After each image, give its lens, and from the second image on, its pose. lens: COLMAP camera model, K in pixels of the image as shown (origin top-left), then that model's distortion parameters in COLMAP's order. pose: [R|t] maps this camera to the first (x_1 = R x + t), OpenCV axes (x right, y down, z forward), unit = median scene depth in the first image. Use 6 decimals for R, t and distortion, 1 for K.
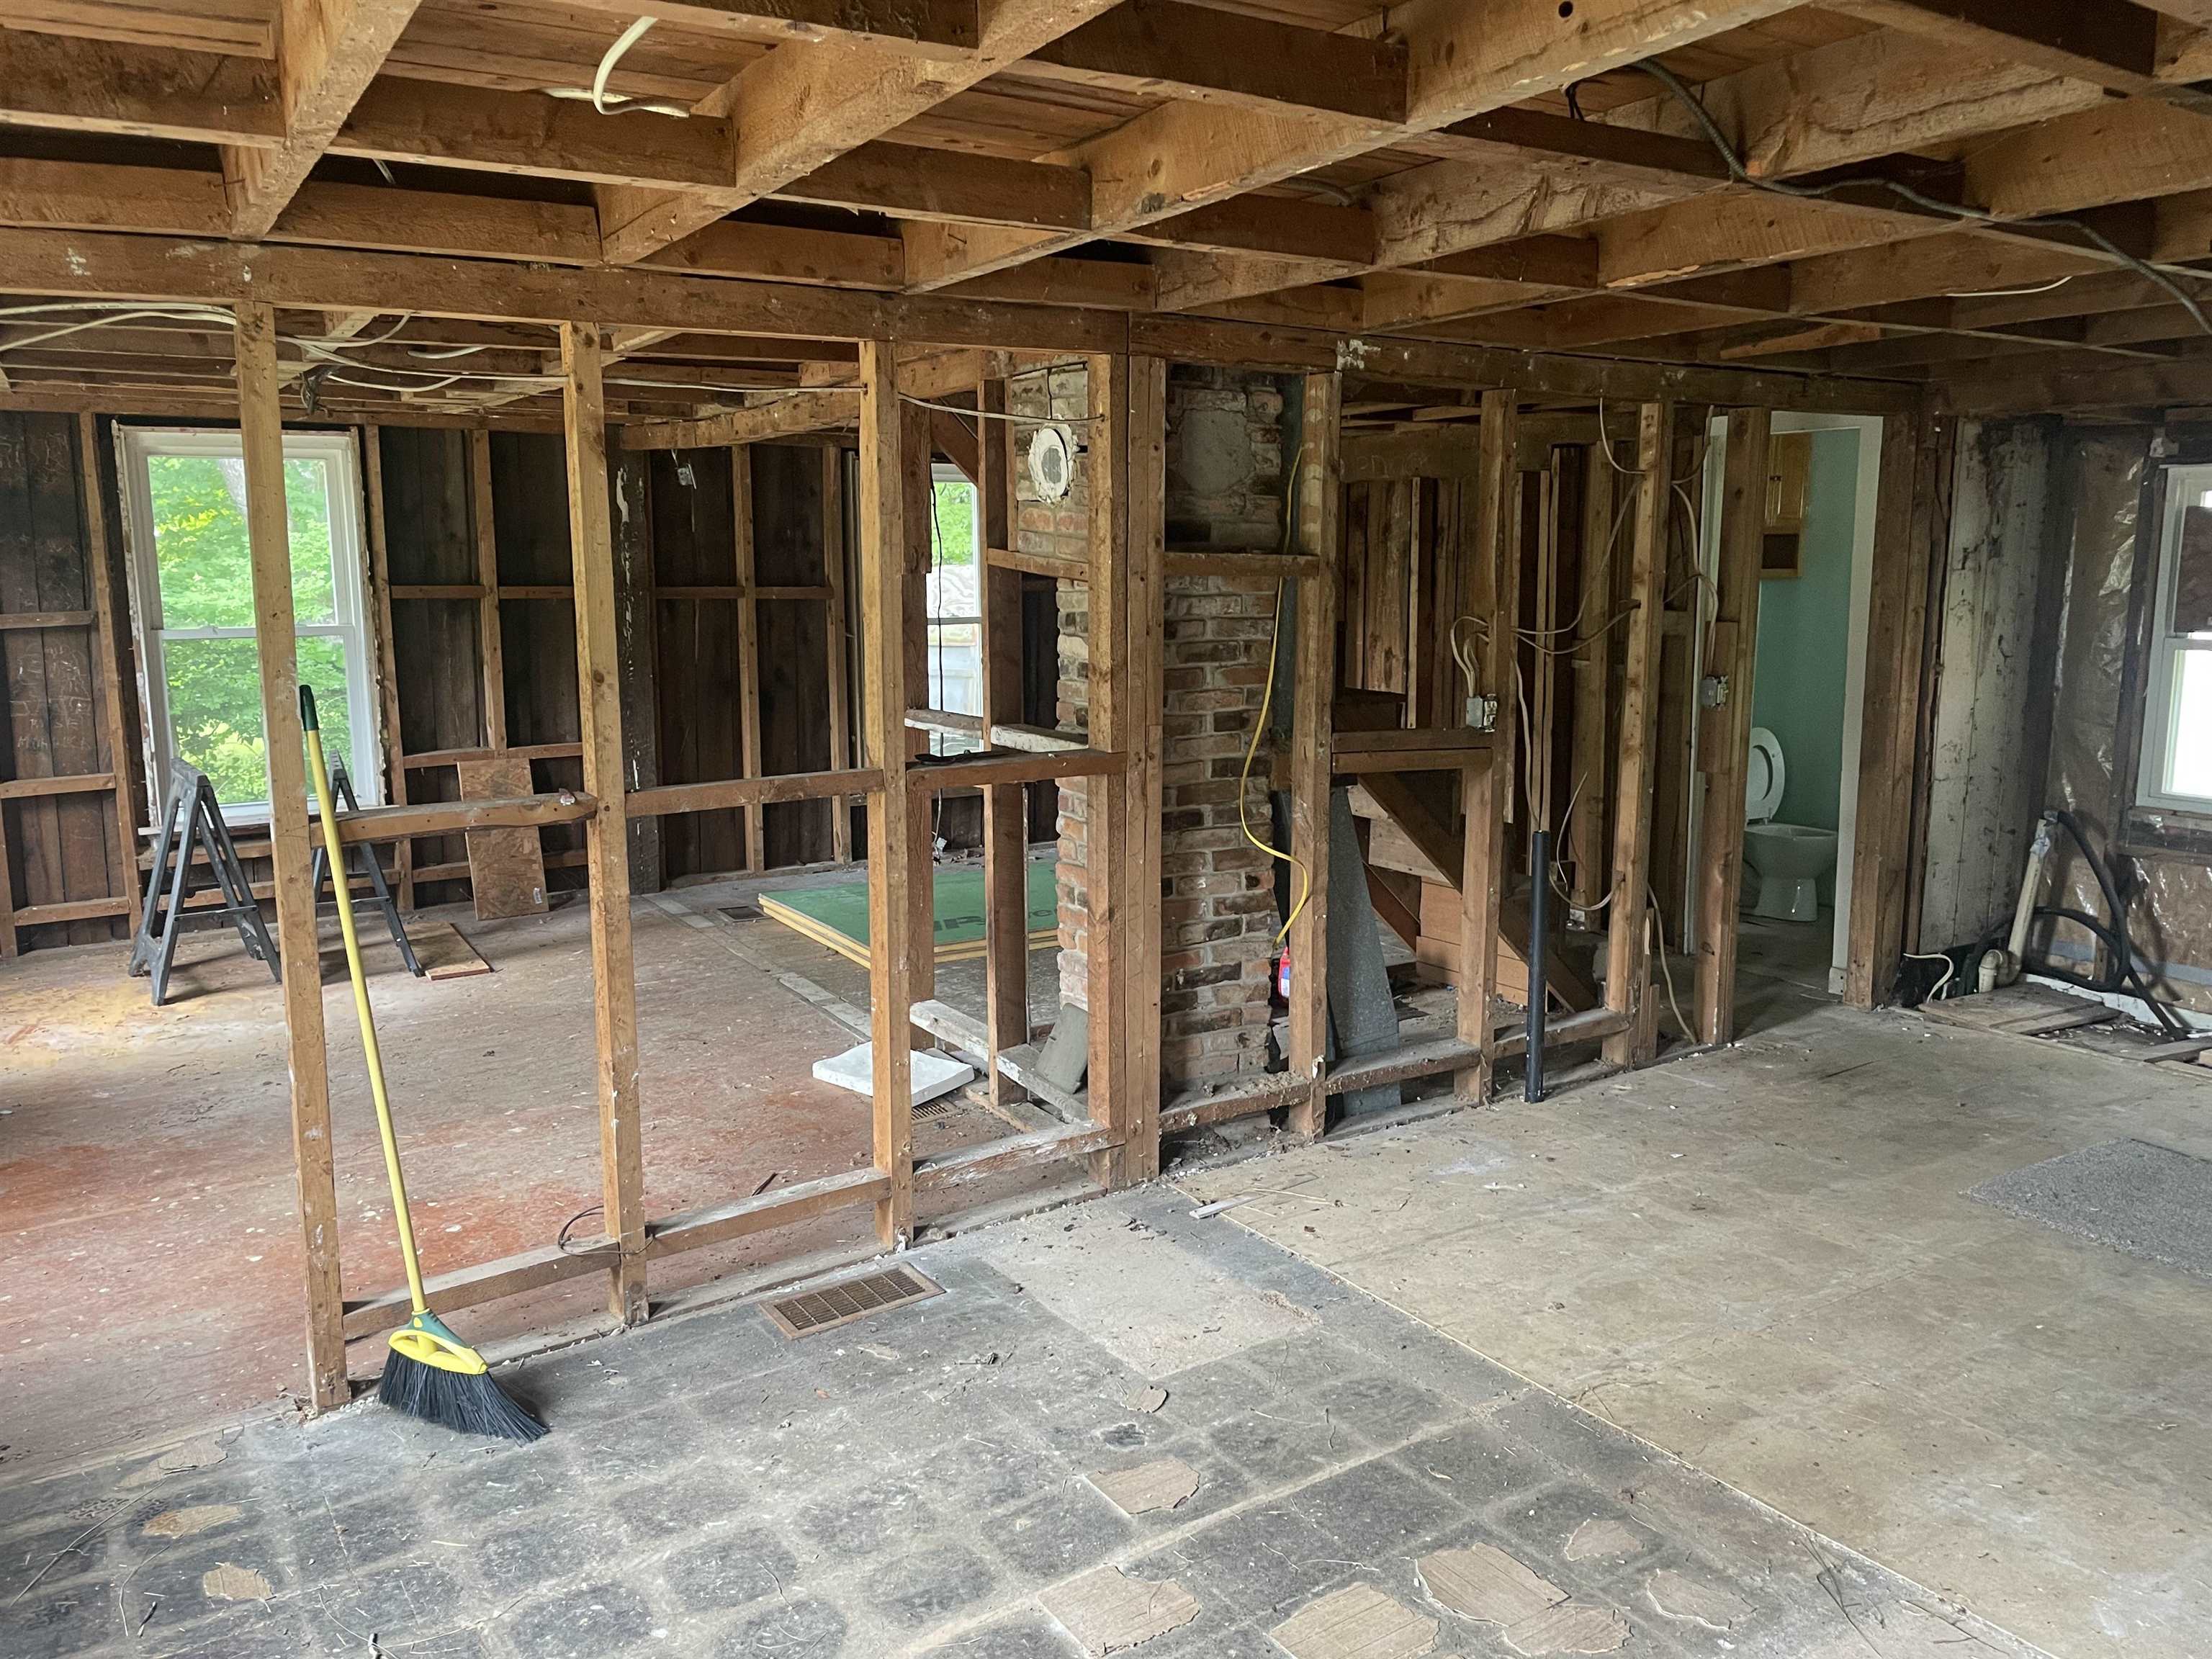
lens RADIAL K [[1683.9, 0, 1108.3], [0, 1683.9, 829.0], [0, 0, 1]] dist [0.071438, -0.014211]
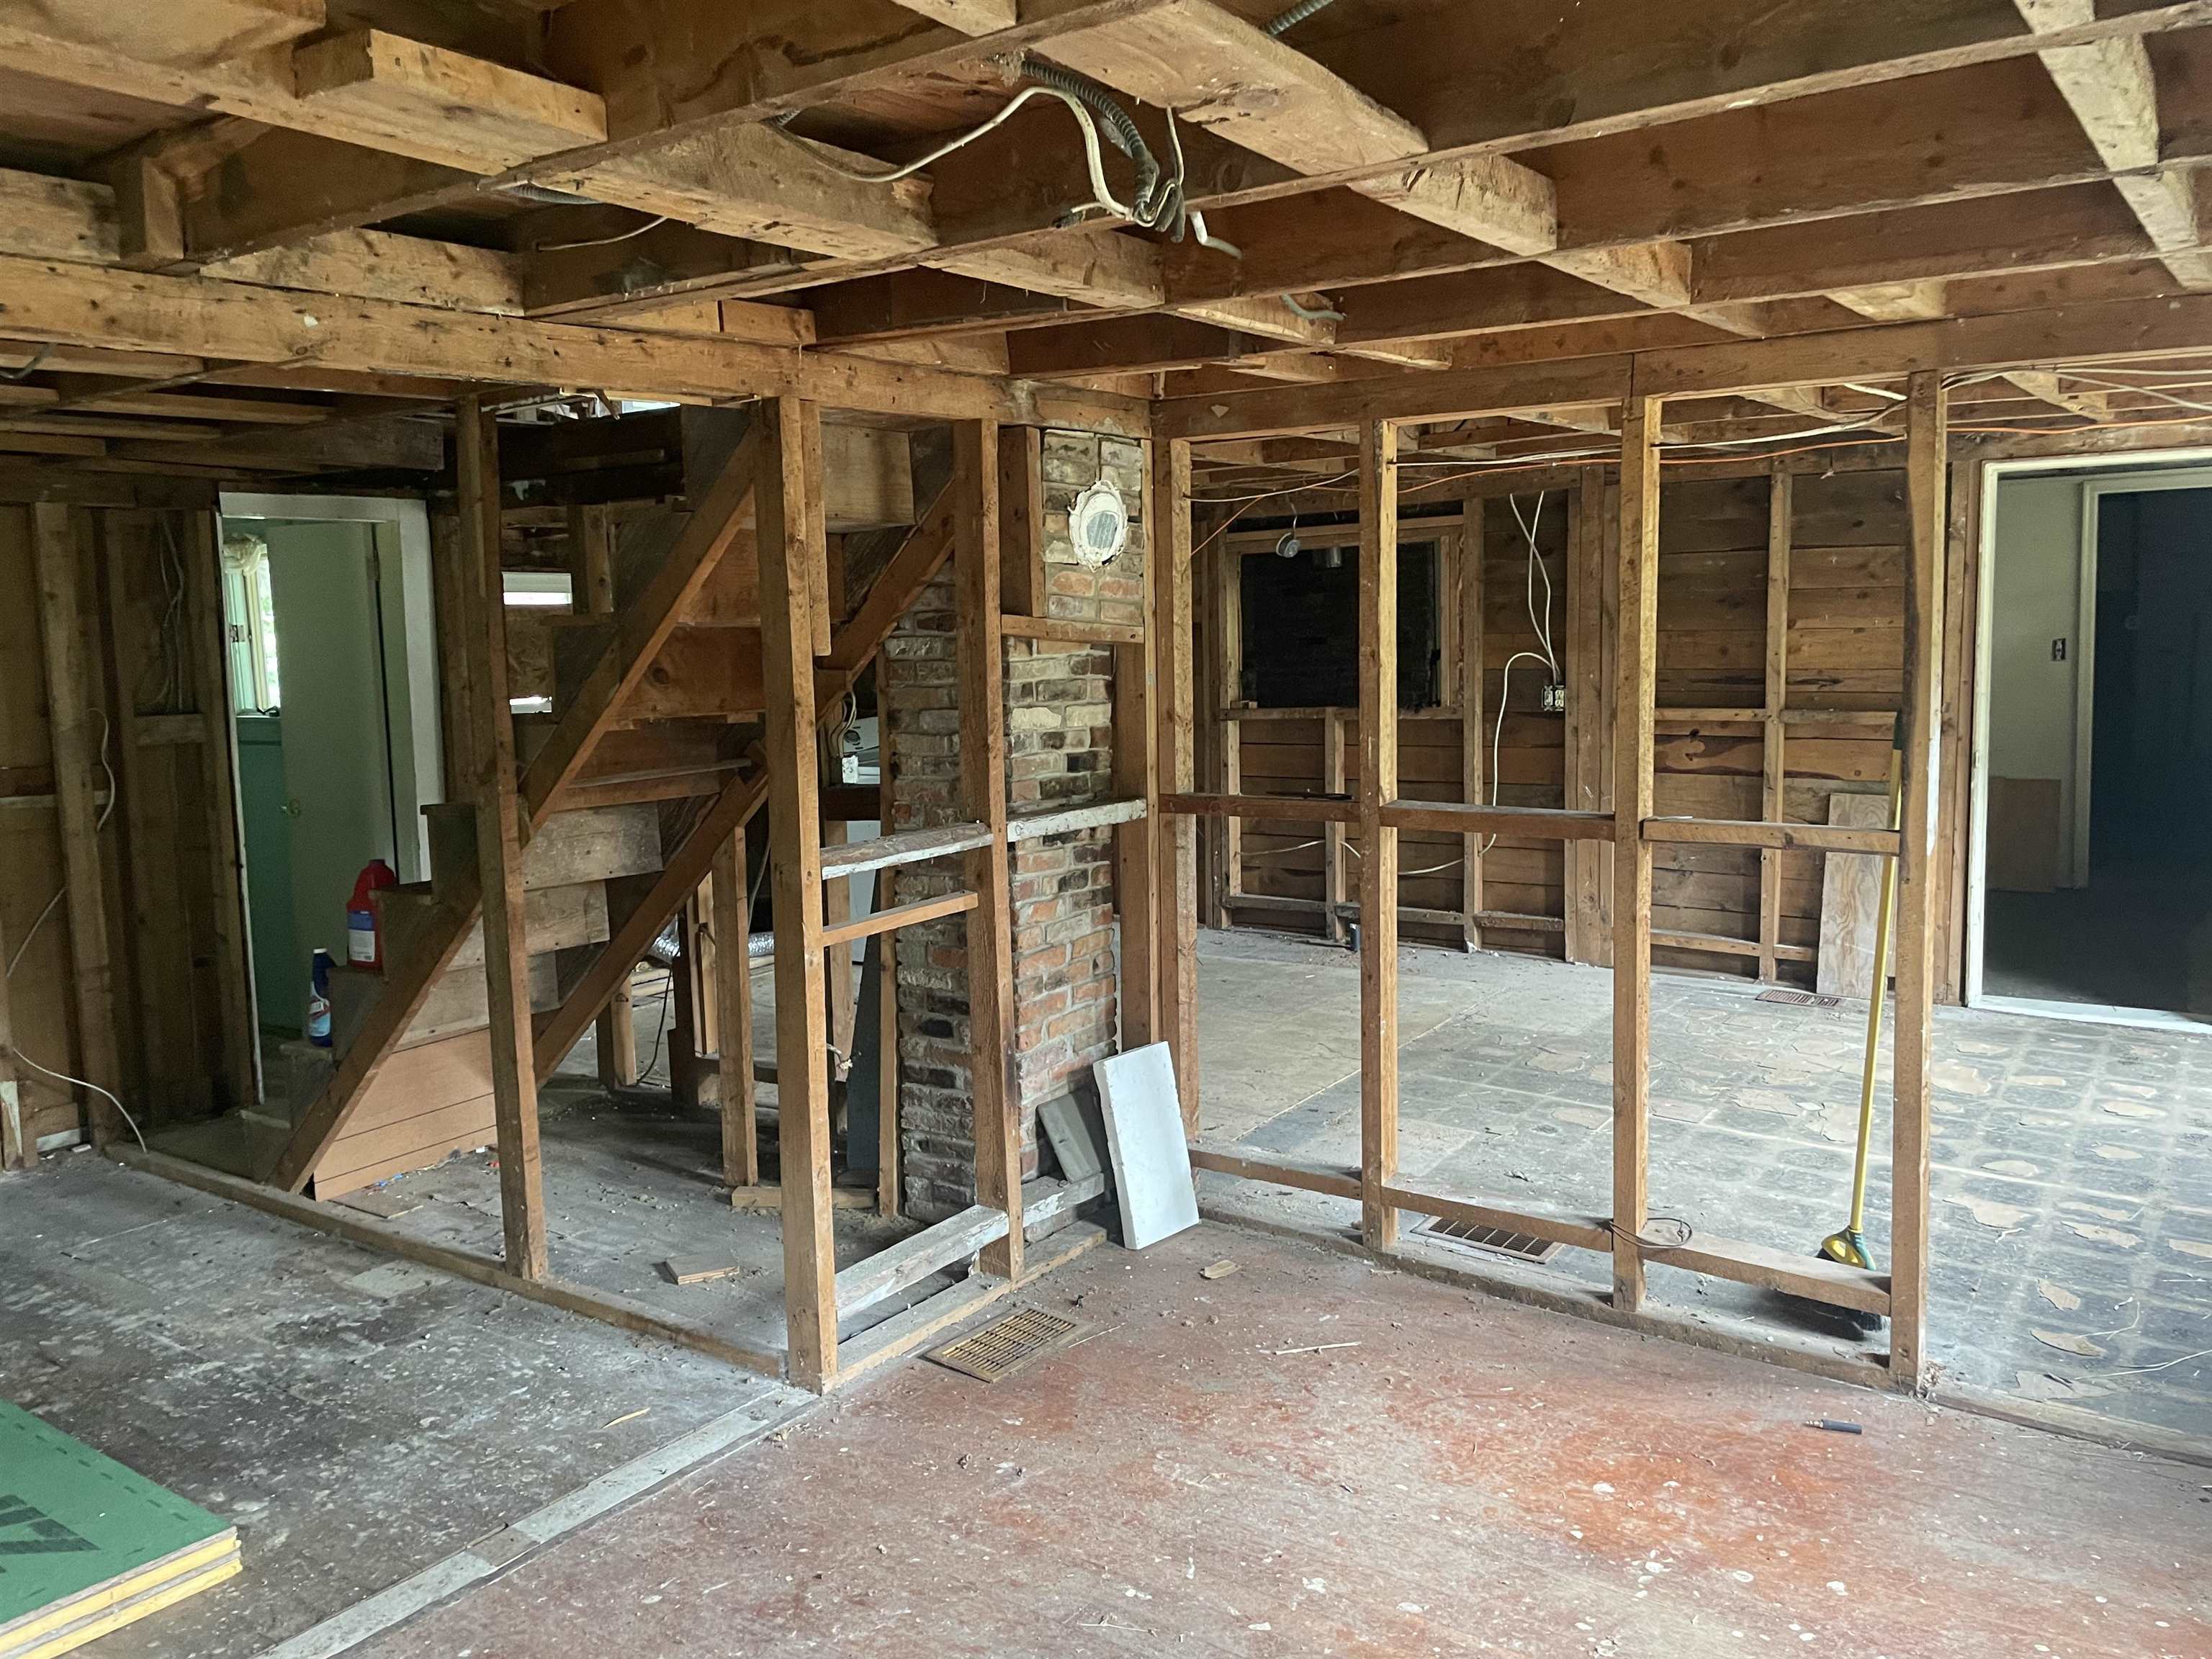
lens RADIAL K [[1683.9, 0, 1109.3], [0, 1683.9, 816.8], [0, 0, 1]] dist [0.071438, -0.014211]
pose [[-0.392507, -0.094772, 0.914853, -0.964956], [0.179710, 0.967603, 0.177339, -0.228835], [-0.902021, 0.234015, -0.362760, 1.404758]]
